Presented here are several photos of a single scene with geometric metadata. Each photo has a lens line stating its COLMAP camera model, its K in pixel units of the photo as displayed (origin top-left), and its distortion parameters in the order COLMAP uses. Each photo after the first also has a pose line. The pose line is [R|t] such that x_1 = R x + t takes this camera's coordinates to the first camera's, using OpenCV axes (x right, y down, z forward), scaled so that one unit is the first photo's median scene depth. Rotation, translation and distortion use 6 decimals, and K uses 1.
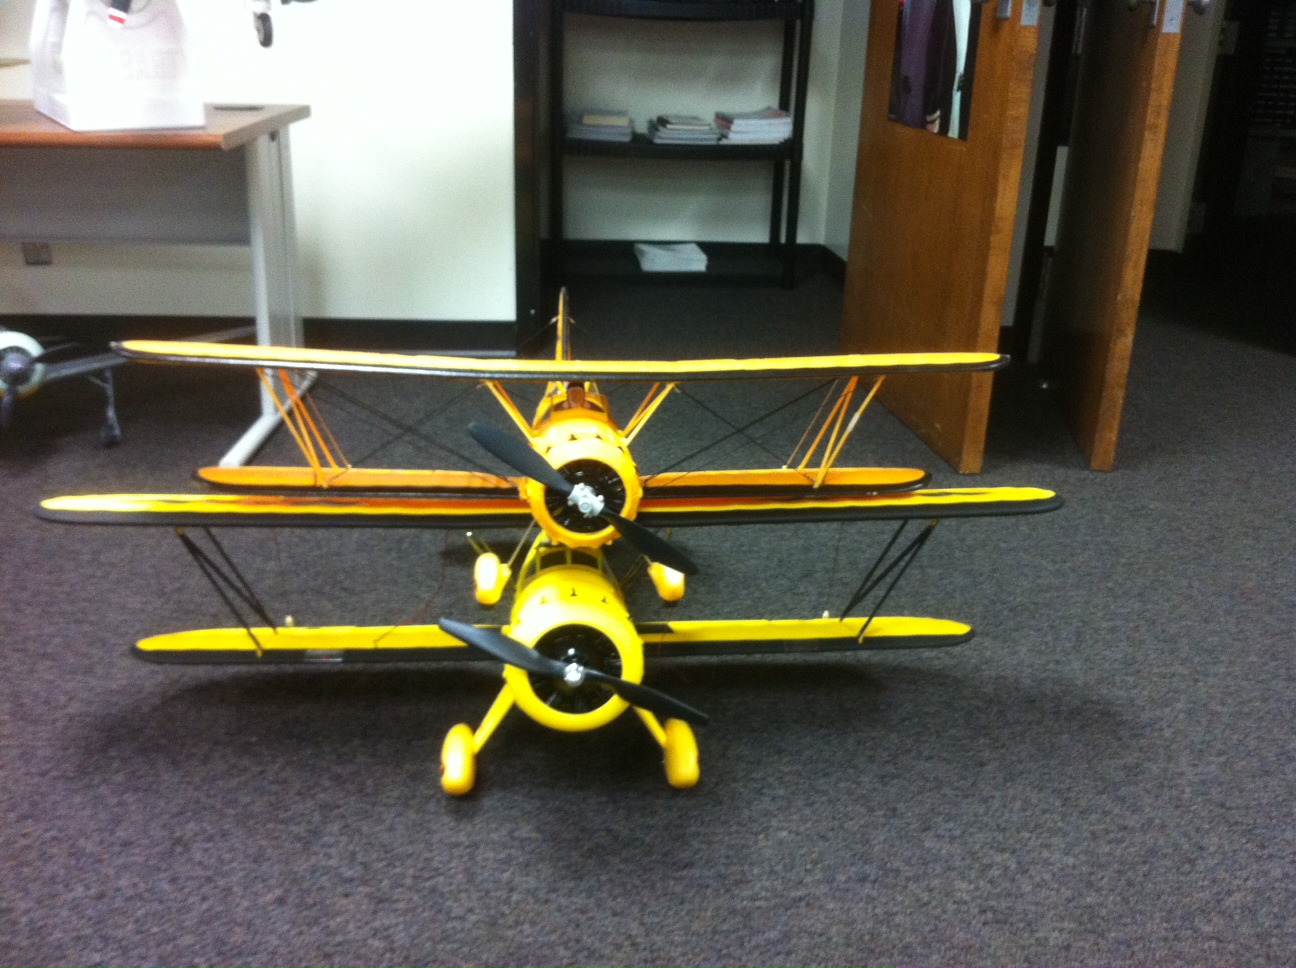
lens RADIAL K [[1287.7, 0, 648.0], [0, 1287.7, 484.0], [0, 0, 1]] dist [0.057326, -0.169378]
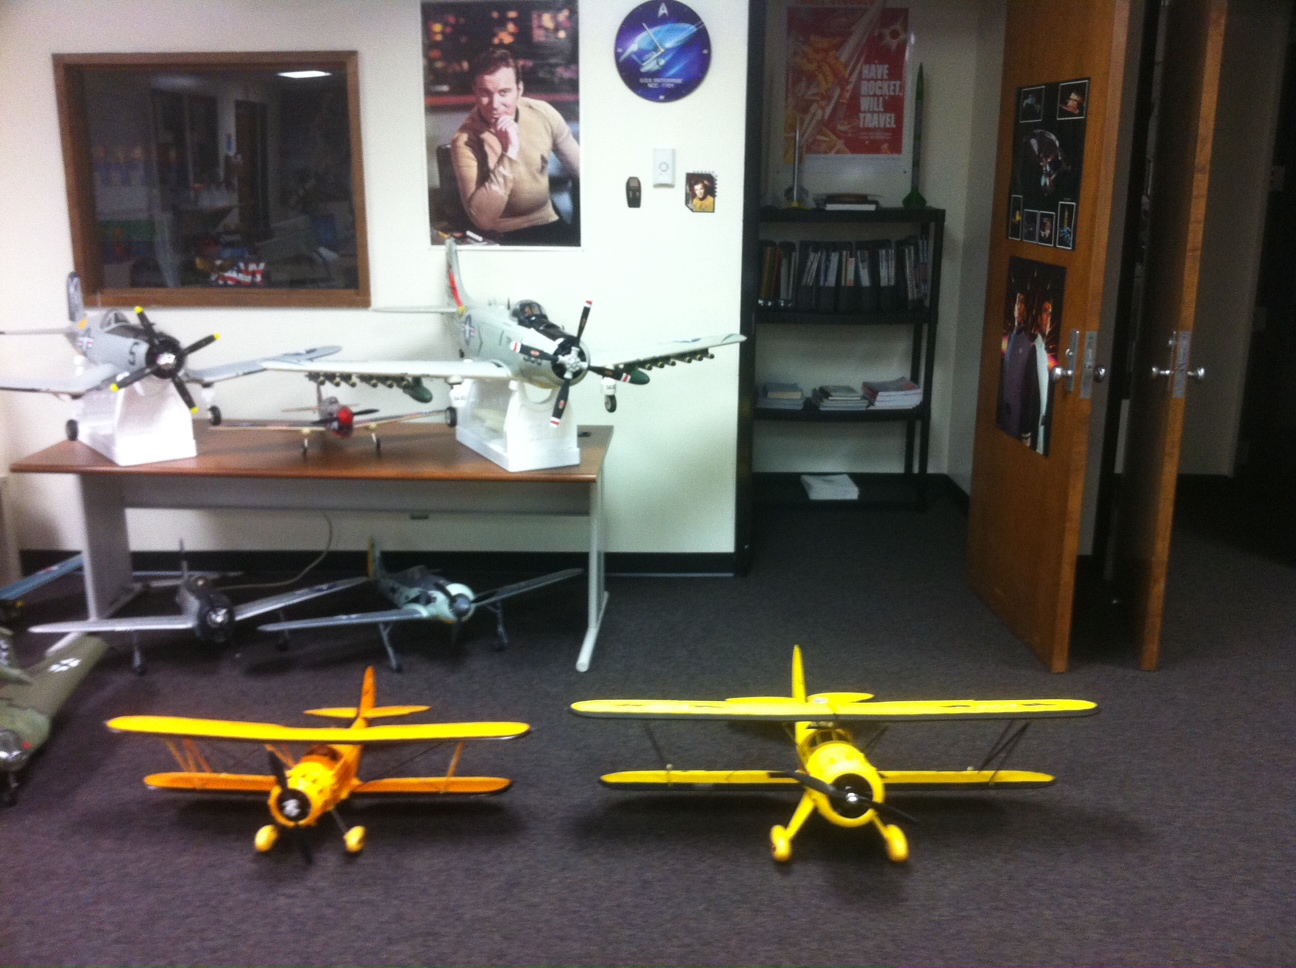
lens RADIAL K [[1272.8, 0, 648.0], [0, 1272.8, 484.0], [0, 0, 1]] dist [0.155868, -0.452780]
pose [[0.996569, -0.005232, -0.082606, -0.146247], [-0.003497, 0.994447, -0.105178, -0.094960], [0.082698, 0.105106, 0.991017, -0.785711]]
